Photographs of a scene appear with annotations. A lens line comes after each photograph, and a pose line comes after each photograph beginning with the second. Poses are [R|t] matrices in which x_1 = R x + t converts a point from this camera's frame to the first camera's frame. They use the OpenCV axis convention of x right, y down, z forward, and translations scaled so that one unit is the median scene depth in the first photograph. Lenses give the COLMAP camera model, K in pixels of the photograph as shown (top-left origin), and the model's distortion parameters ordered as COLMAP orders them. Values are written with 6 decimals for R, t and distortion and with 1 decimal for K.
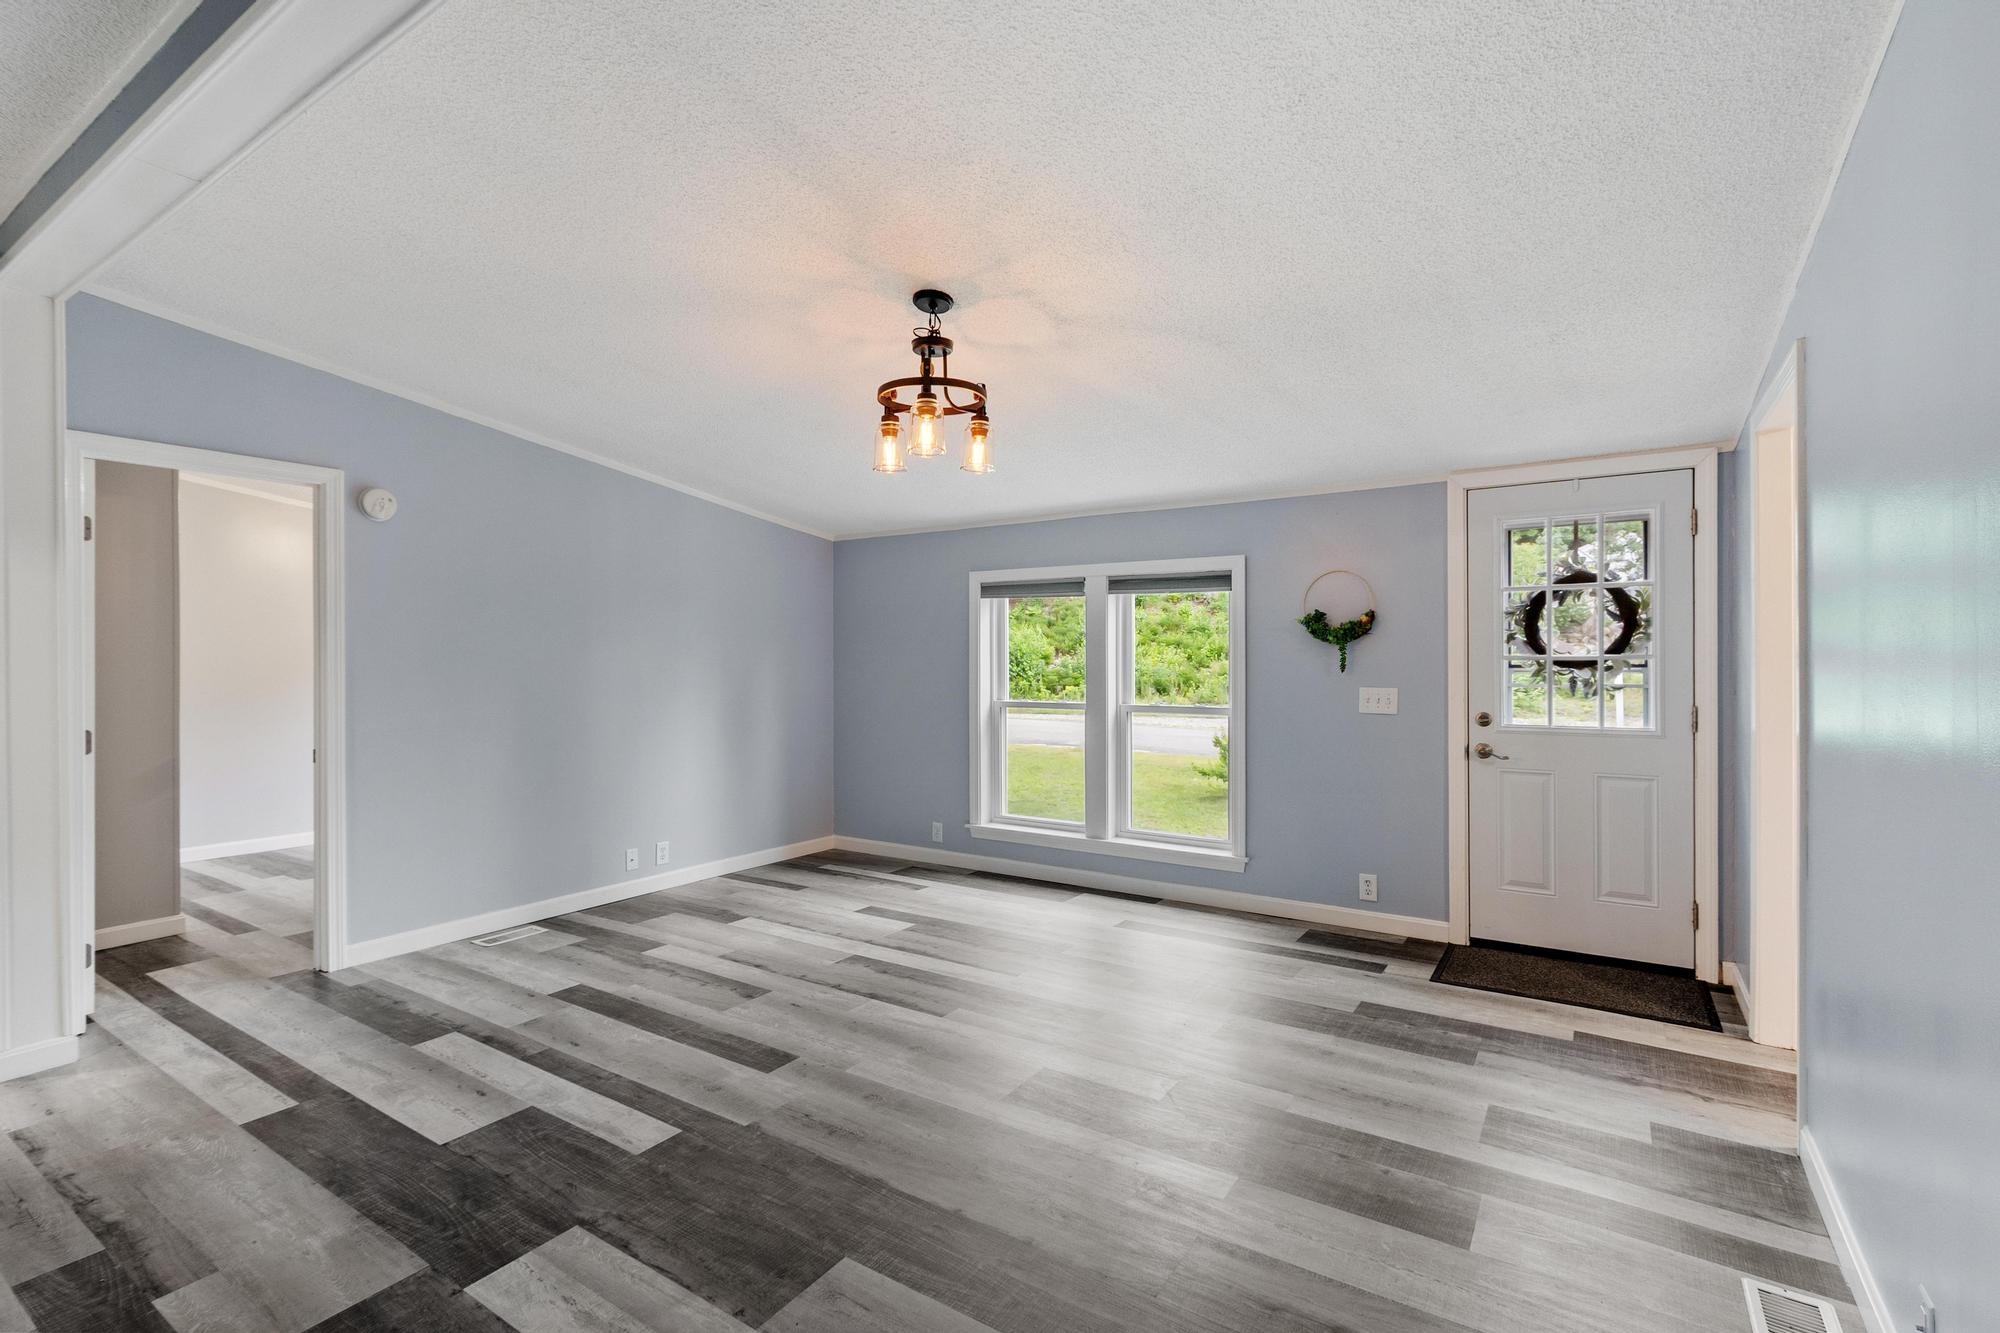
lens RADIAL K [[903.1, 0, 945.1], [0, 903.1, 658.1], [0, 0, 1]] dist [0.002406, -0.000166]
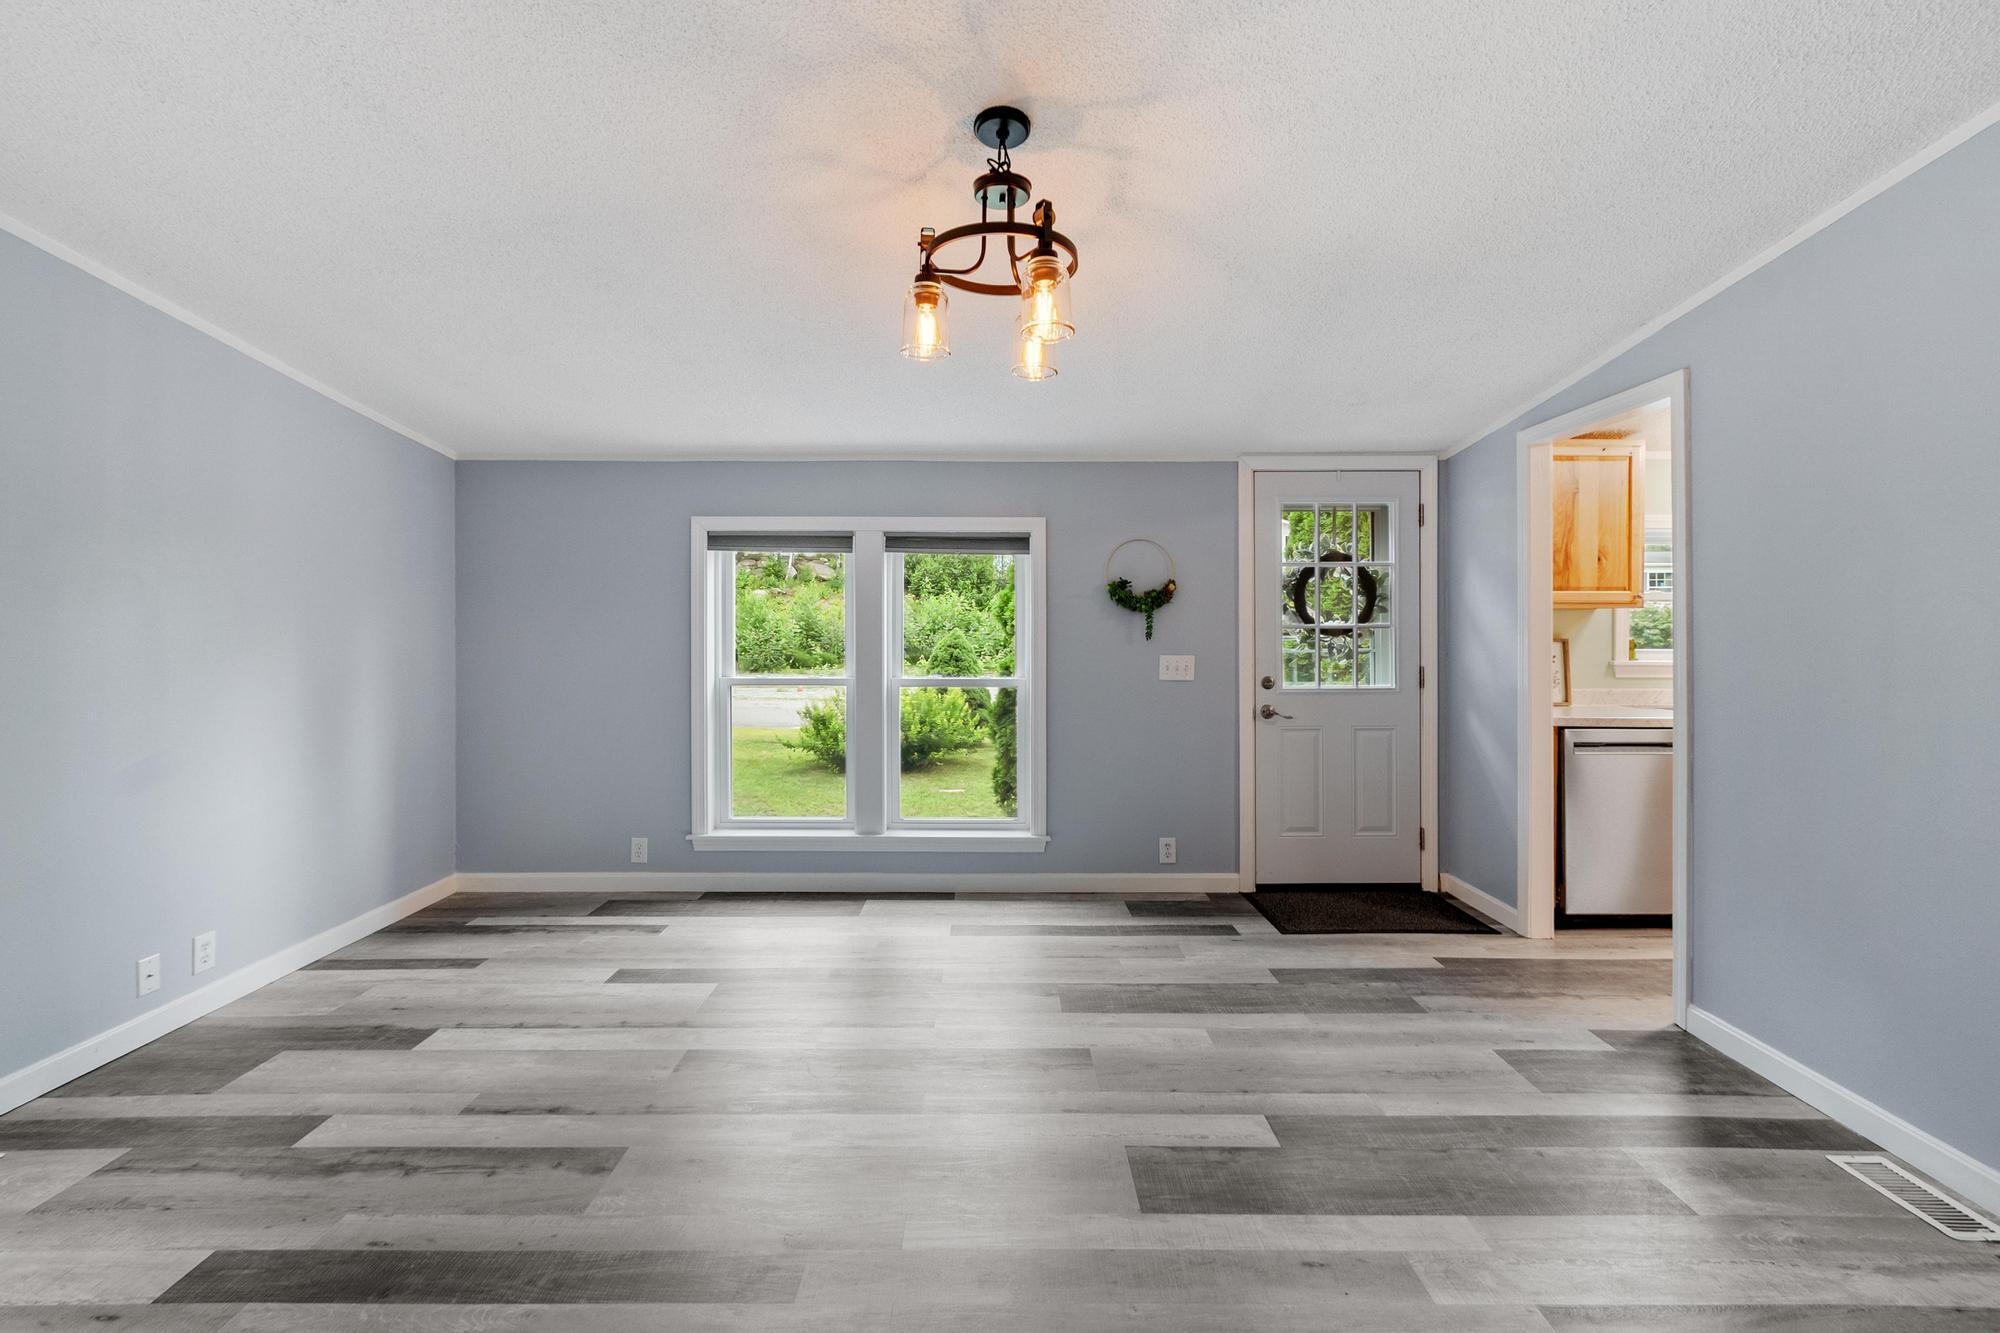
lens RADIAL K [[903.1, 0, 970.2], [0, 903.1, 622.1], [0, 0, 1]] dist [0.002406, -0.000166]
pose [[0.823669, 0.005643, 0.567043, -0.307490], [-0.002930, 0.999979, -0.005695, 0.001962], [-0.567064, 0.003029, 0.823668, 0.293098]]
